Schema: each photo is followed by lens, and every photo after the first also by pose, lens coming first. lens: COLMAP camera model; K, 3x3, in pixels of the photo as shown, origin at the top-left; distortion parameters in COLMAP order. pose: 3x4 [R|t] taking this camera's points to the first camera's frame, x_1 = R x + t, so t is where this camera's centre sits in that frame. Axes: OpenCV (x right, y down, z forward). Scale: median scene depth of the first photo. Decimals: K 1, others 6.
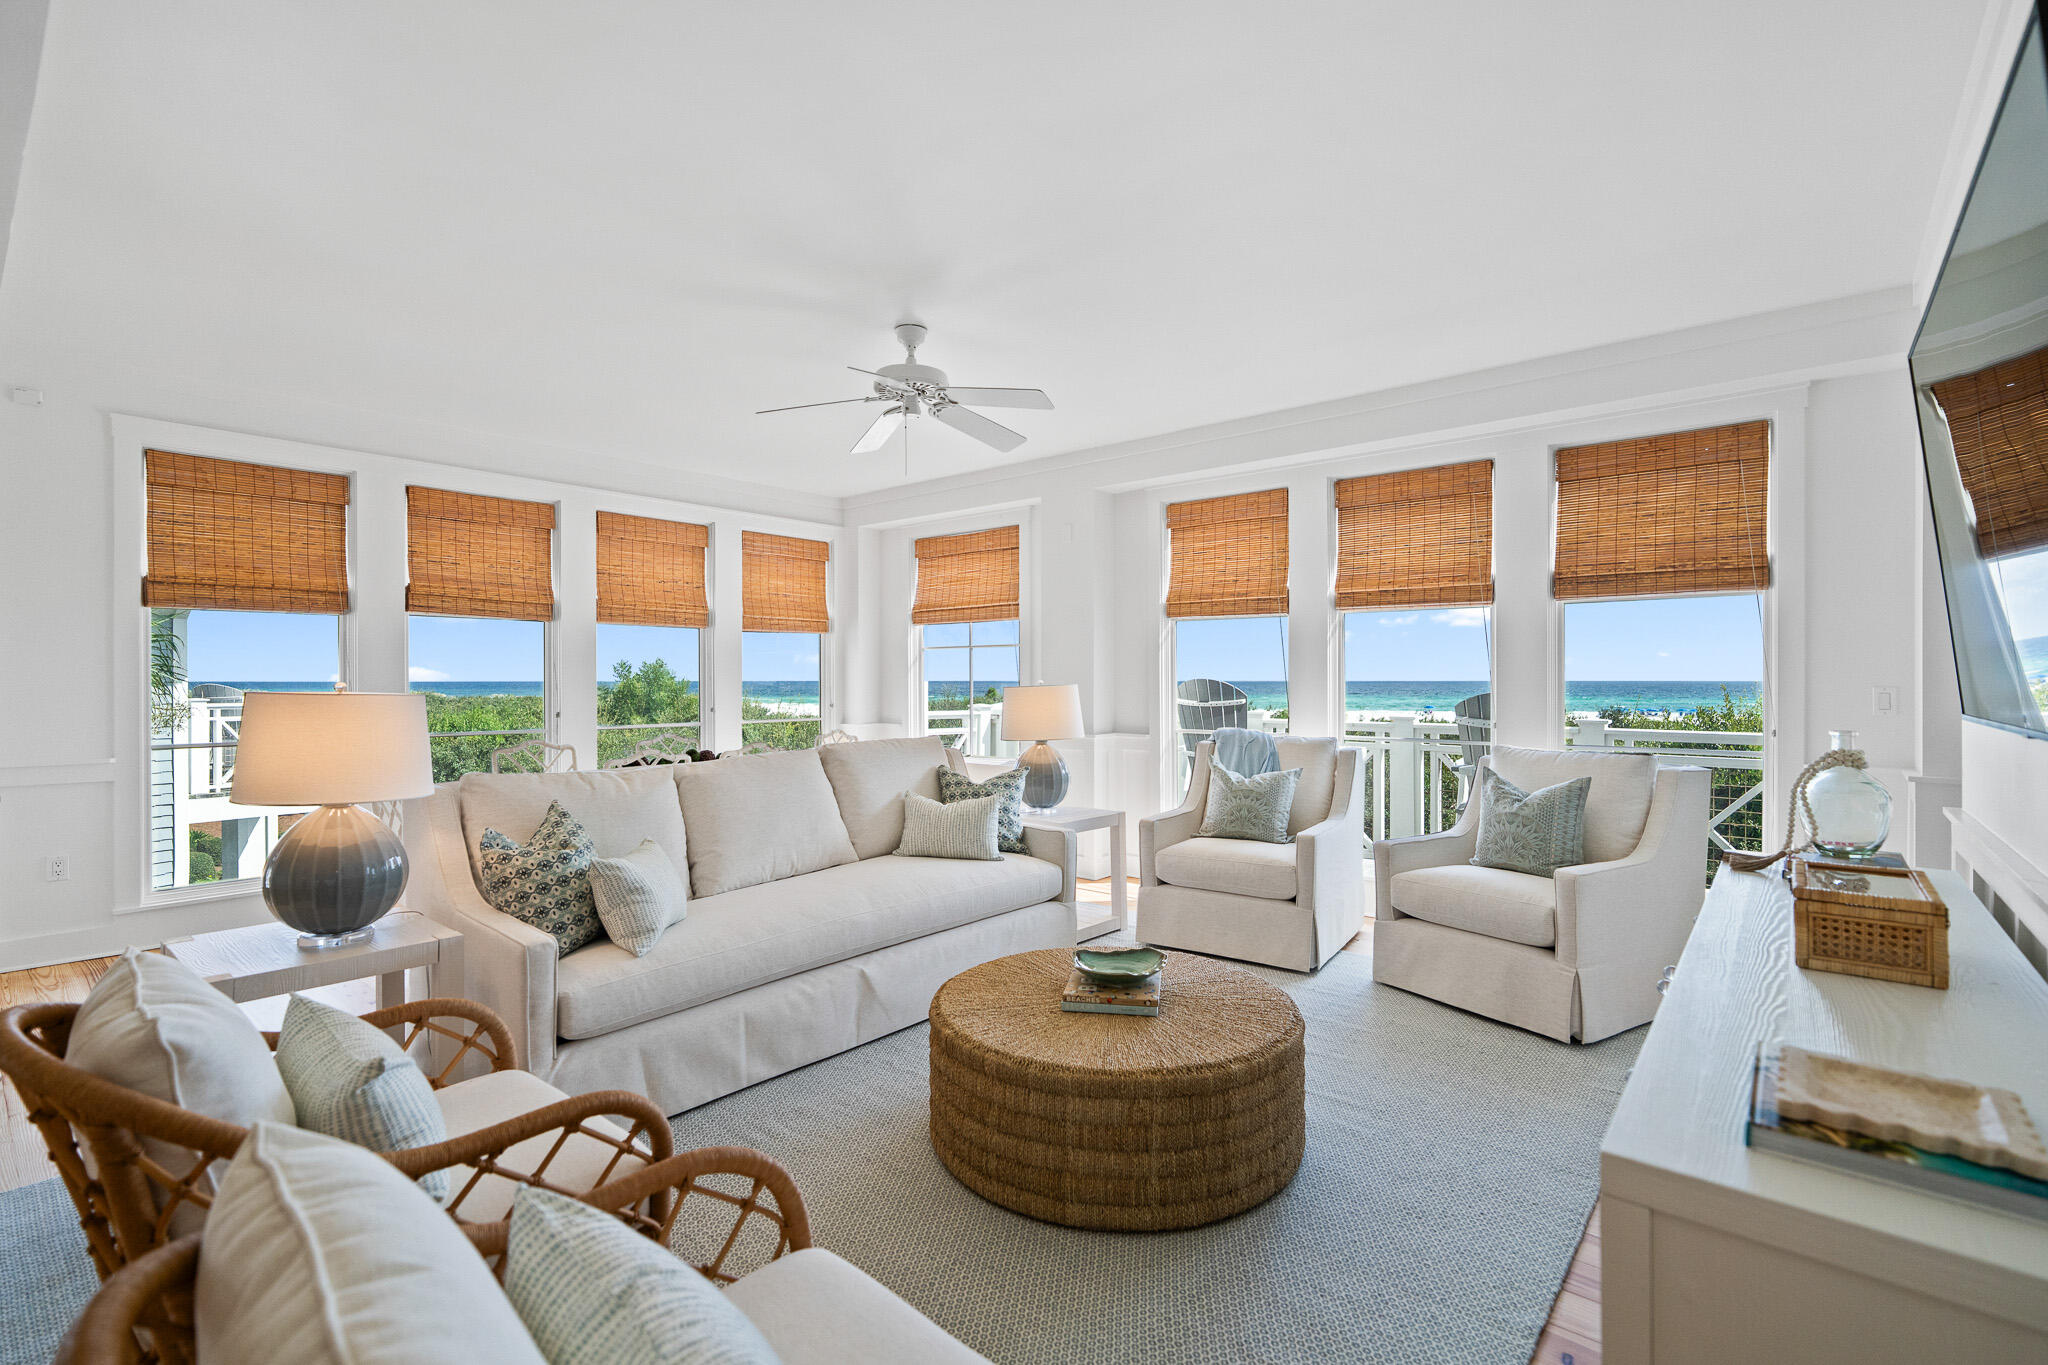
lens RADIAL K [[913.5, 0, 1017.1], [0, 913.5, 688.4], [0, 0, 1]] dist [-0.001455, 0.002426]
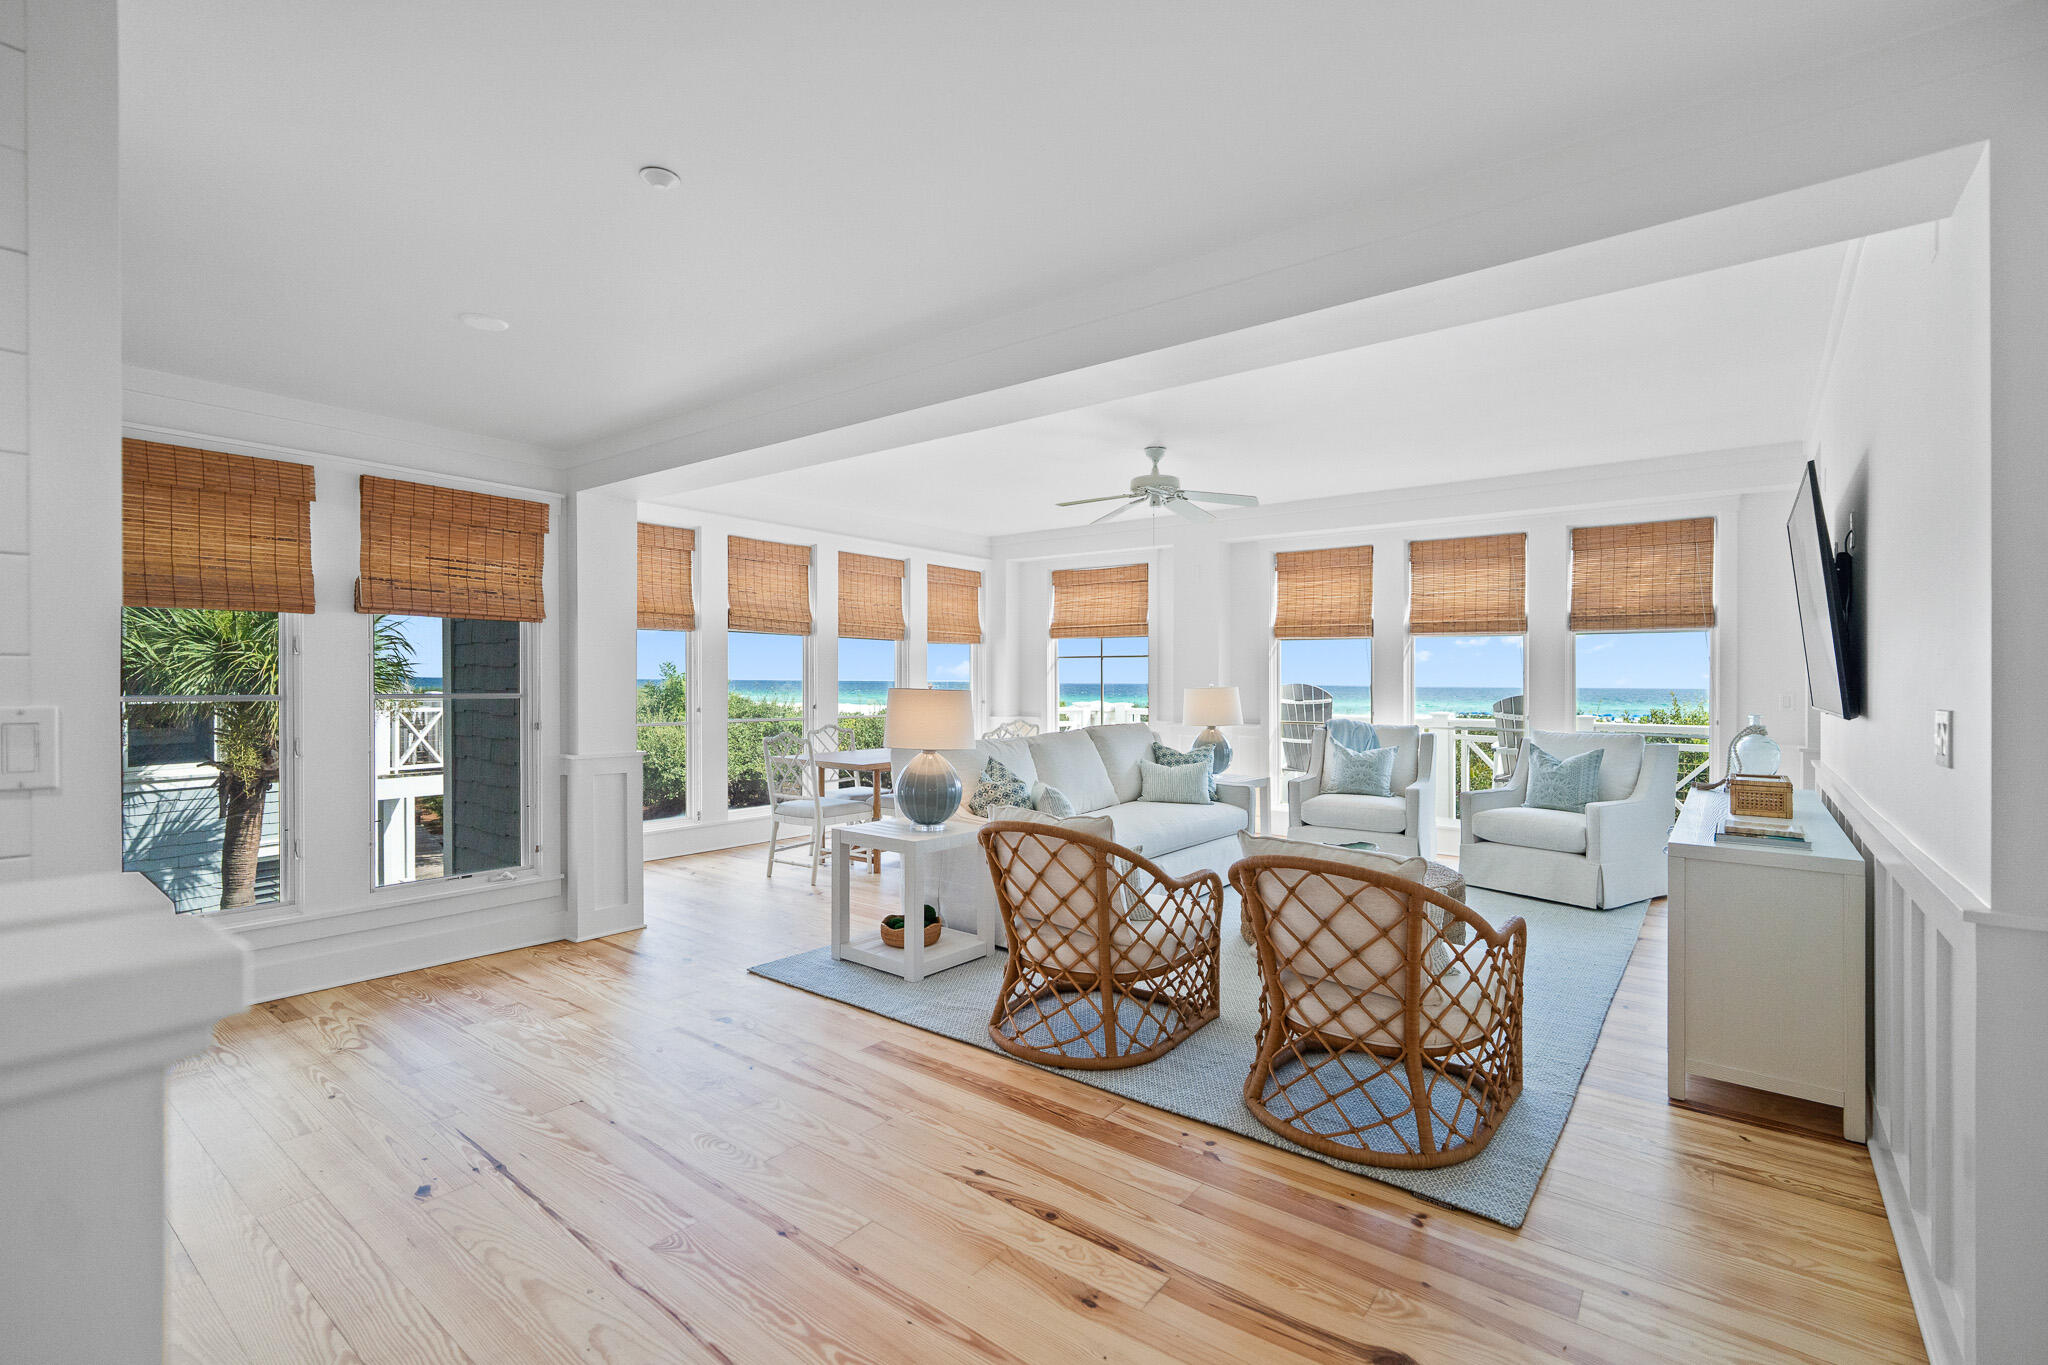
lens RADIAL K [[913.5, 0, 1006.7], [0, 913.5, 682.6], [0, 0, 1]] dist [-0.001455, 0.002426]
pose [[0.999378, 0.008171, 0.034315, -0.314174], [-0.007888, 0.999934, -0.008371, 0.003042], [-0.034381, 0.008095, 0.999376, -0.370511]]
